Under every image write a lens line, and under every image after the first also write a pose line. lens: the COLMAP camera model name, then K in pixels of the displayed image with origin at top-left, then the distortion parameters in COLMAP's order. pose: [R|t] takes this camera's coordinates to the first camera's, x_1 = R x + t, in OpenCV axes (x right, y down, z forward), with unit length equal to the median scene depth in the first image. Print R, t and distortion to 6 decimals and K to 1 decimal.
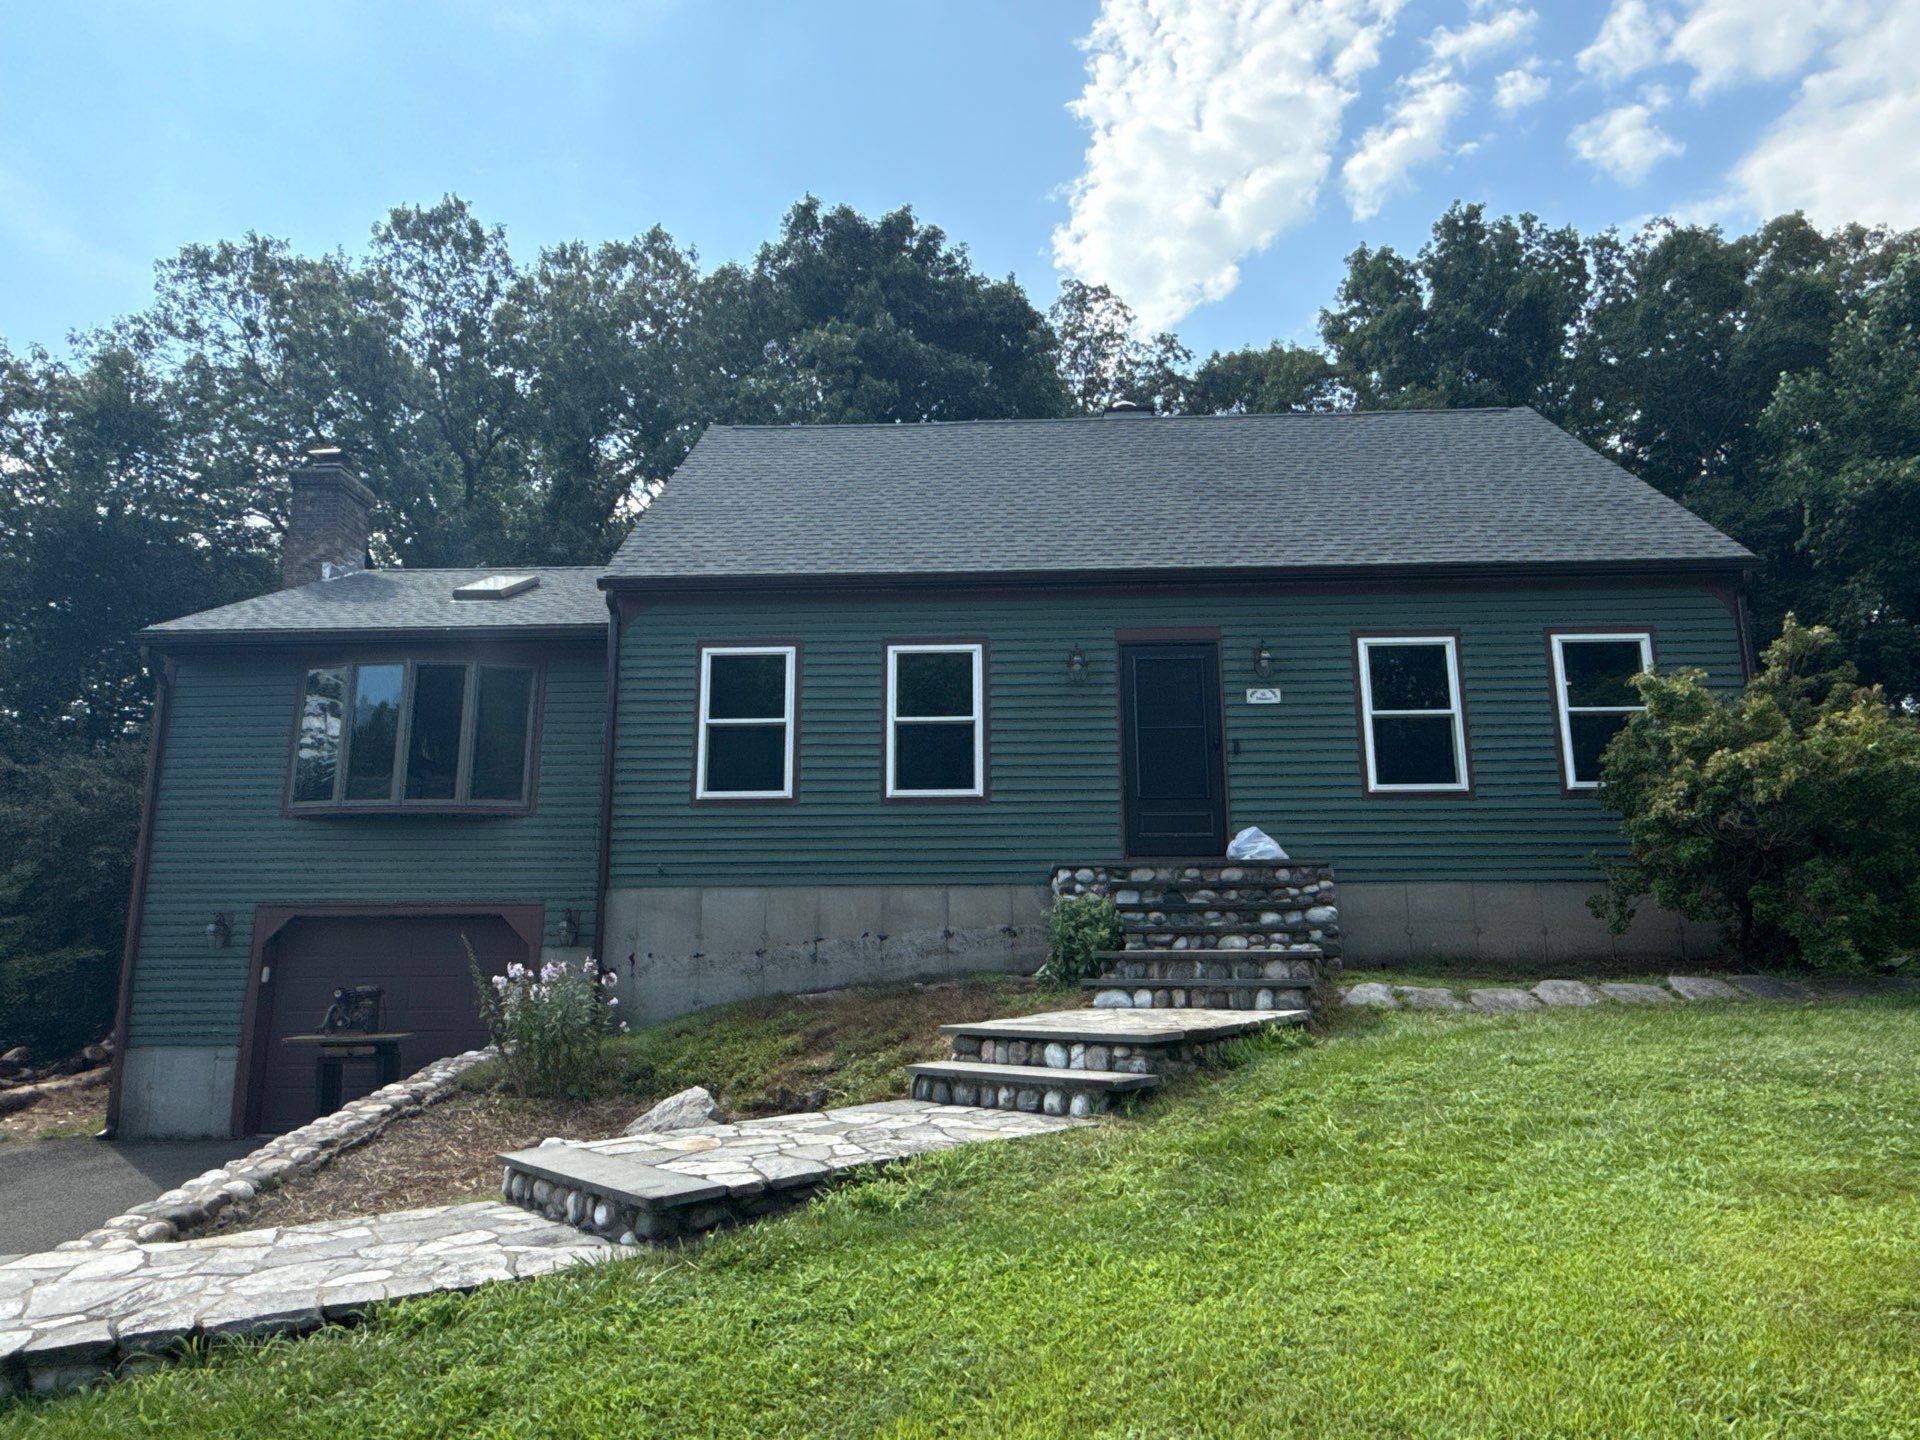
lens RADIAL K [[1197.8, 0, 960.0], [0, 1197.8, 720.0], [0, 0, 1]] dist [-0.001479, 0.024347]
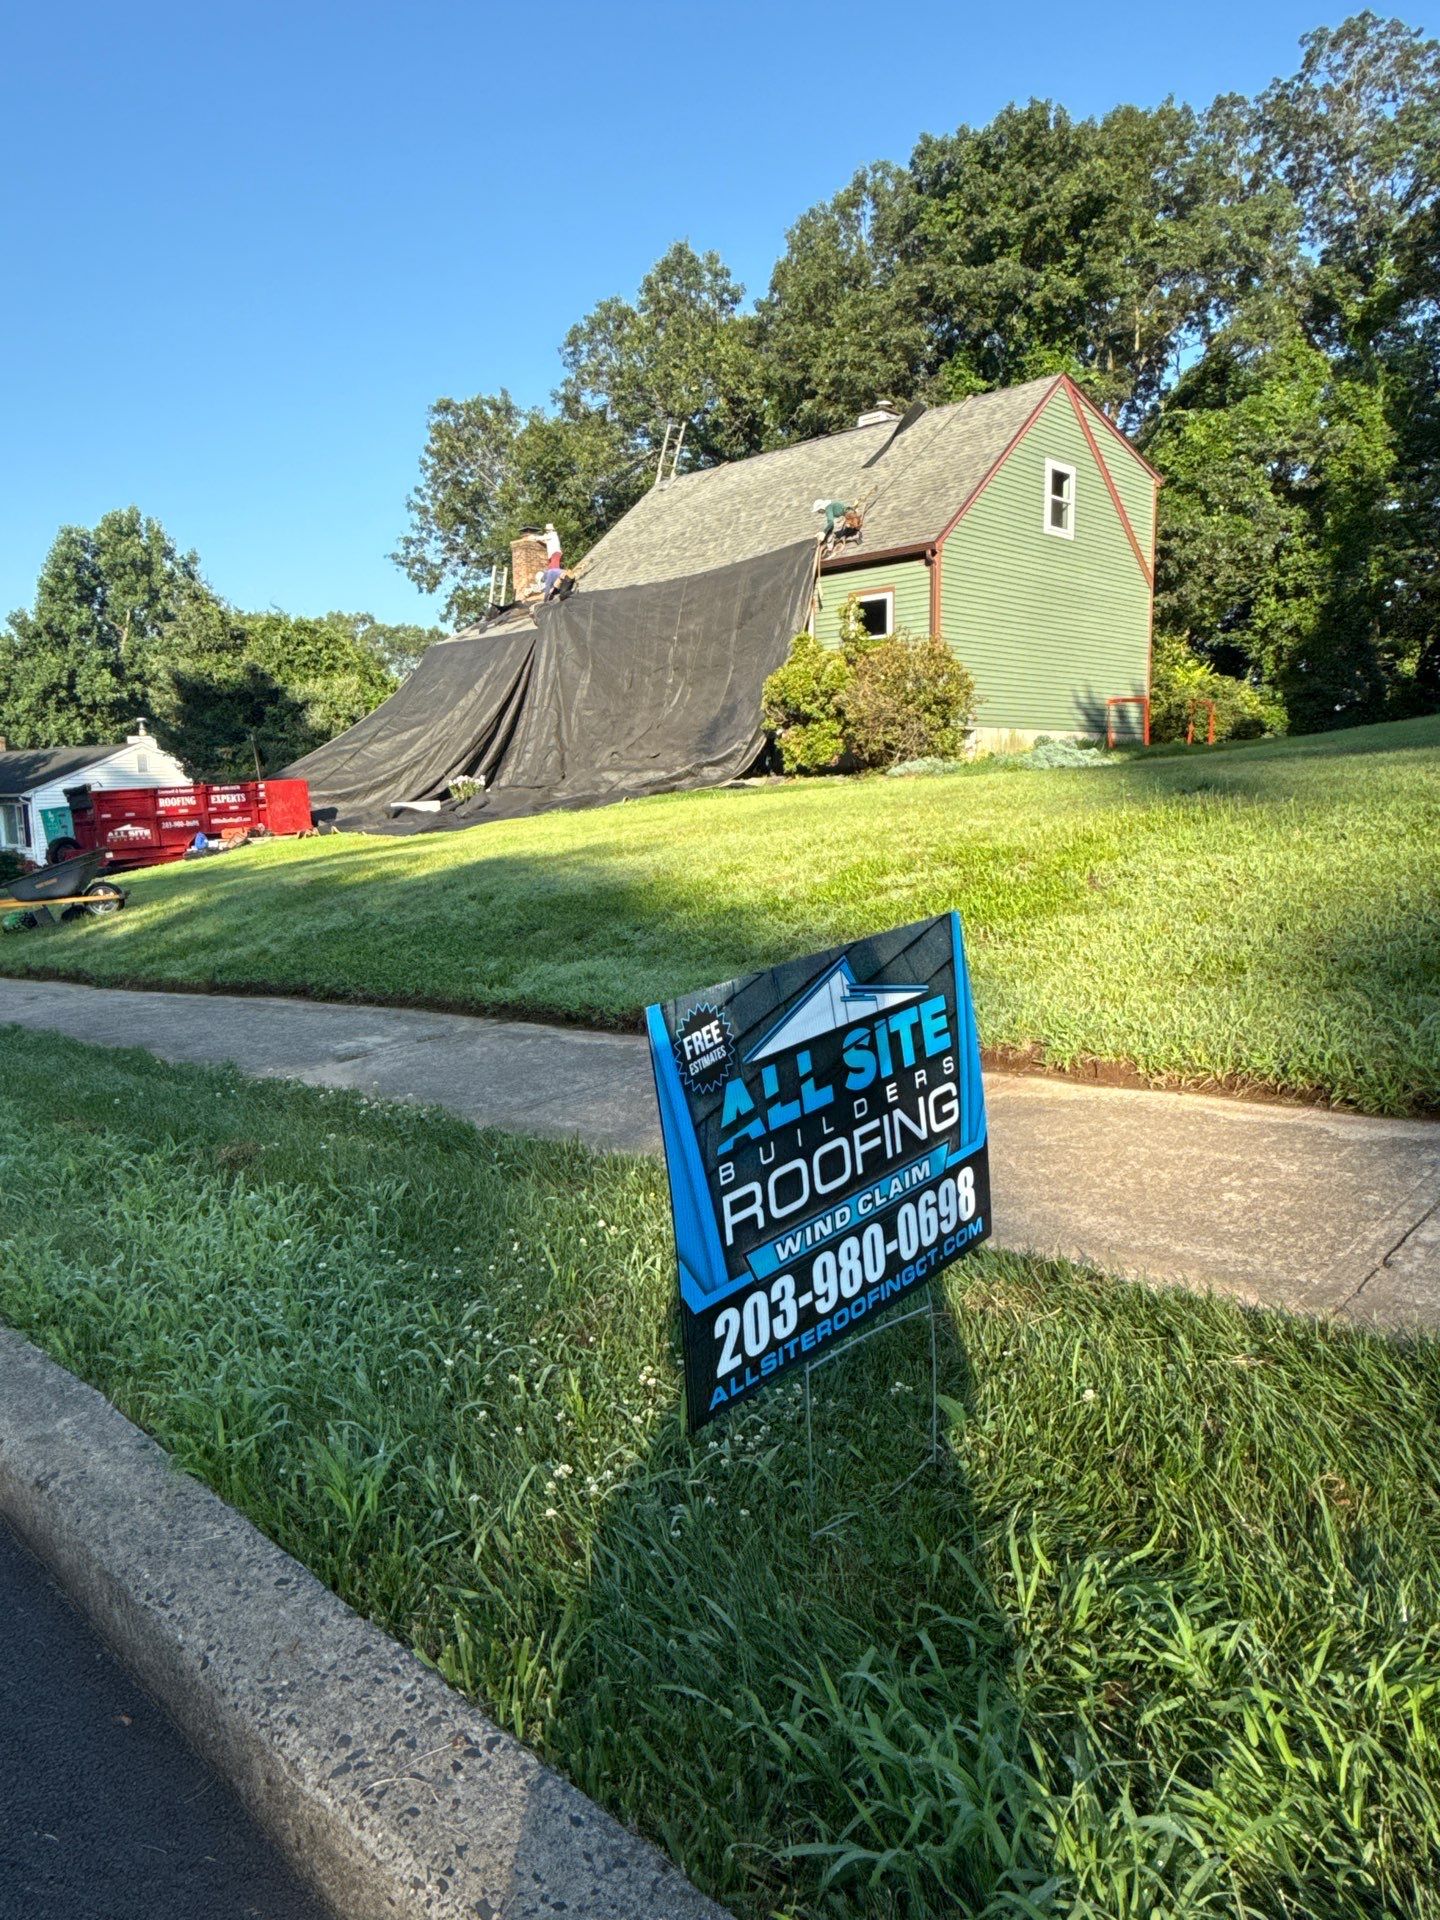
lens RADIAL K [[1276.4, 0, 720.0], [0, 1276.4, 960.0], [0, 0, 1]] dist [-0.003592, 0.001538]
pose [[0.734117, 0.085562, -0.673611, 1.759373], [0.149634, 0.947258, 0.283395, -0.132877], [0.662331, -0.308840, 0.682594, -0.693517]]
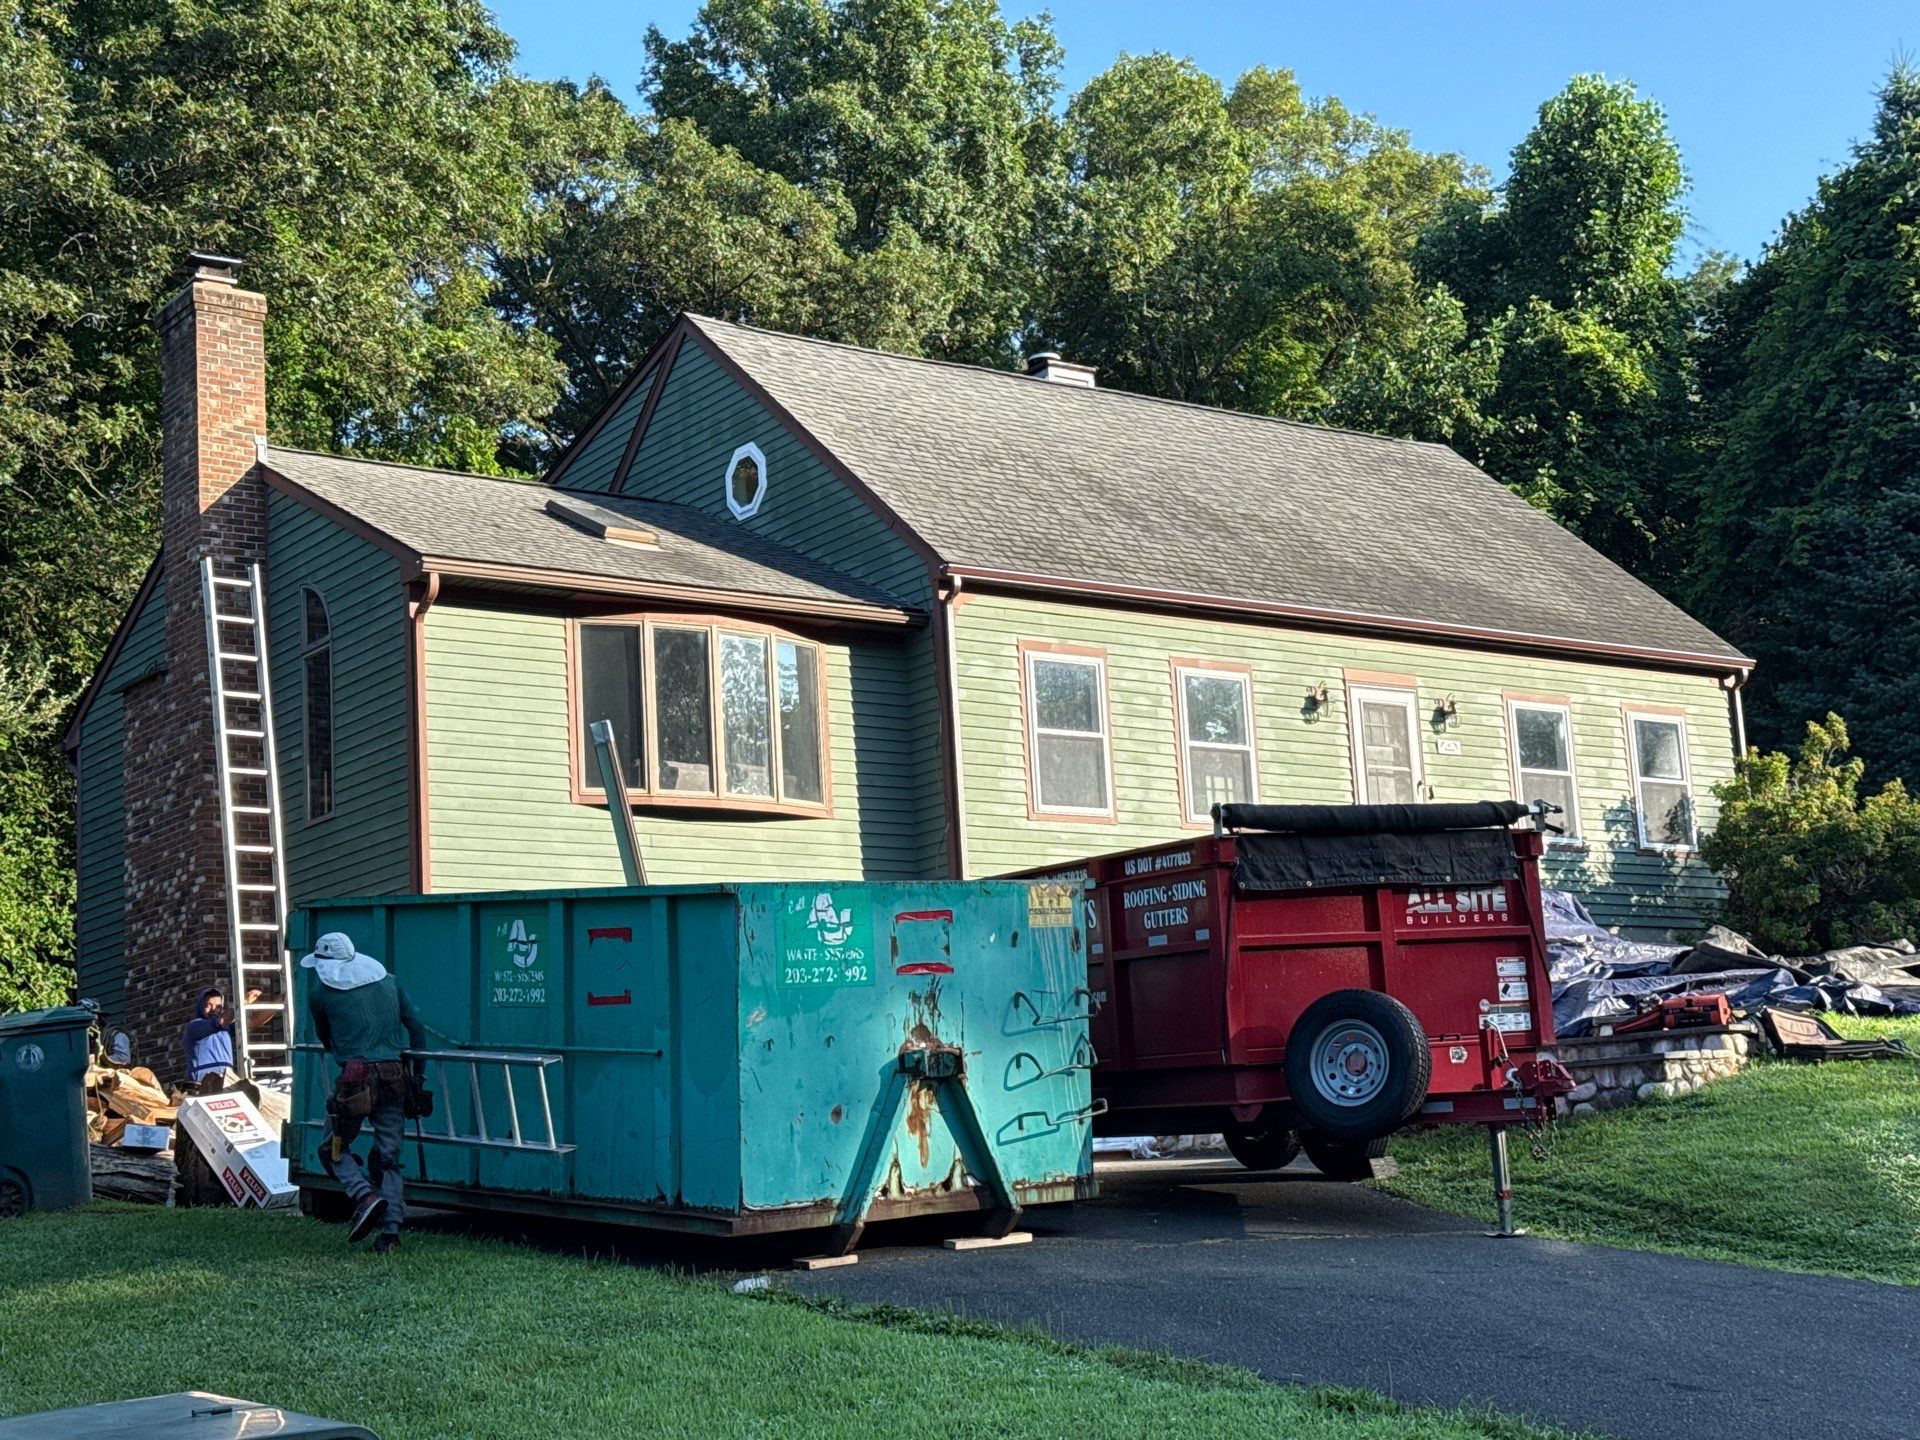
lens RADIAL K [[2824.2, 0, 960.0], [0, 2824.2, 720.0], [0, 0, 1]] dist [0.130210, 0.005121]
pose [[0.783664, 0.079184, 0.616118, -1.627298], [-0.075952, 0.996614, -0.031479, 0.068301], [-0.616525, -0.022126, 0.787025, -0.704299]]
